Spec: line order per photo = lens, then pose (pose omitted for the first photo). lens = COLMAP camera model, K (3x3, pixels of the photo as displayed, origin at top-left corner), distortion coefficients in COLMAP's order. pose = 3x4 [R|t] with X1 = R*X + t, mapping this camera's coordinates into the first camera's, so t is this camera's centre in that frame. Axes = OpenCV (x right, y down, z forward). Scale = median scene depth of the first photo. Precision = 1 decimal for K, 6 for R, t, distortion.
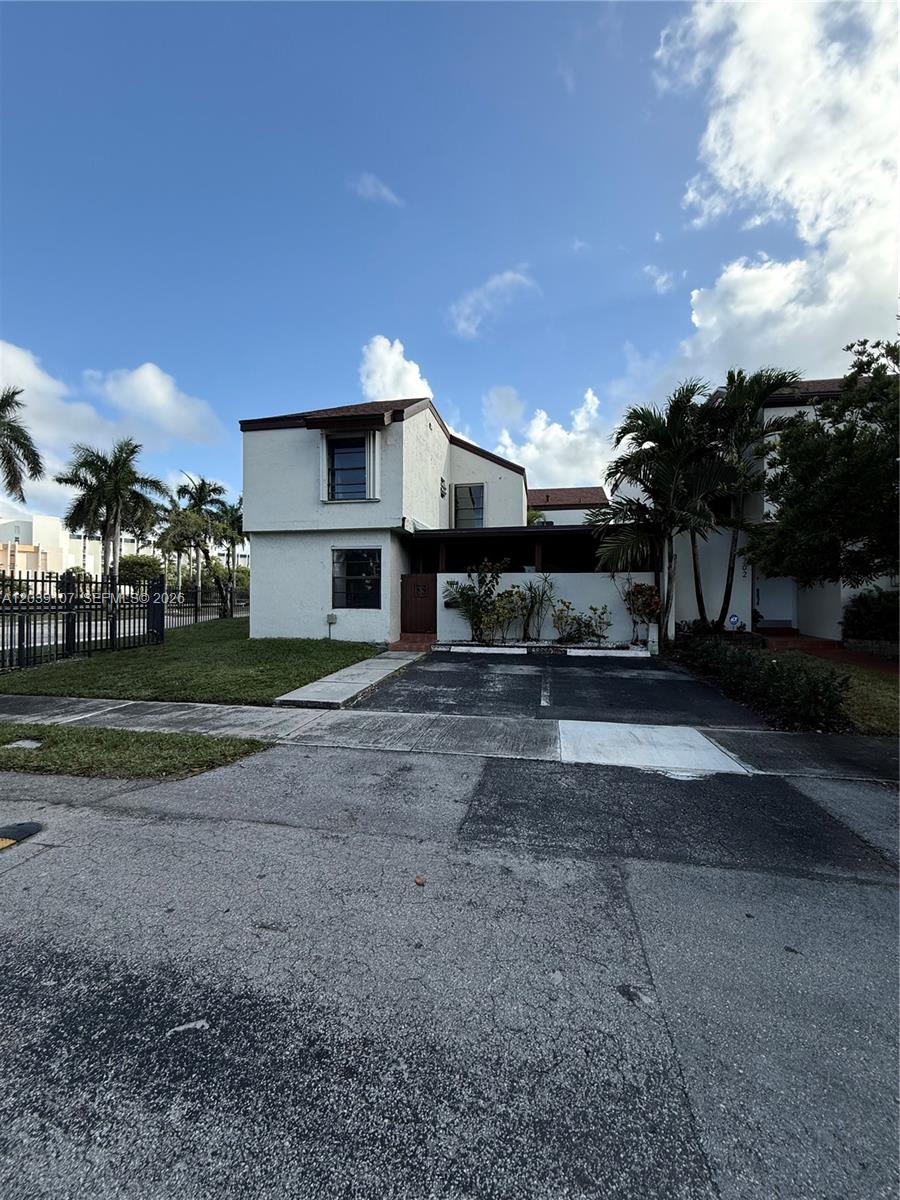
lens RADIAL K [[479.2, 0, 452.0], [0, 479.2, 597.3], [0, 0, 1]] dist [0.000152, 0.000033]
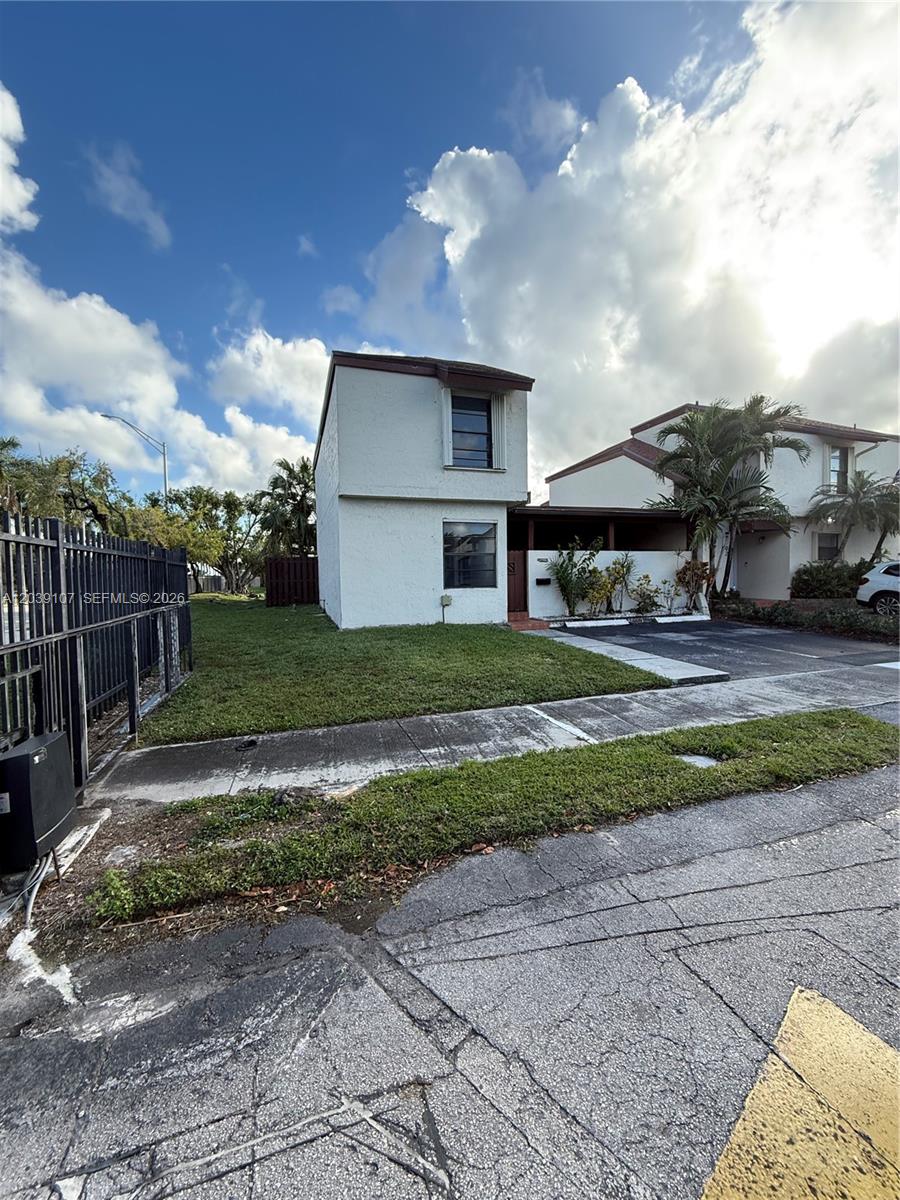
lens RADIAL K [[479.2, 0, 452.0], [0, 479.2, 597.3], [0, 0, 1]] dist [0.000152, 0.000033]
pose [[0.875194, -0.038001, 0.482278, -0.627657], [0.018560, 0.998814, 0.045021, -0.000756], [-0.483416, -0.030451, 0.874861, 0.203772]]
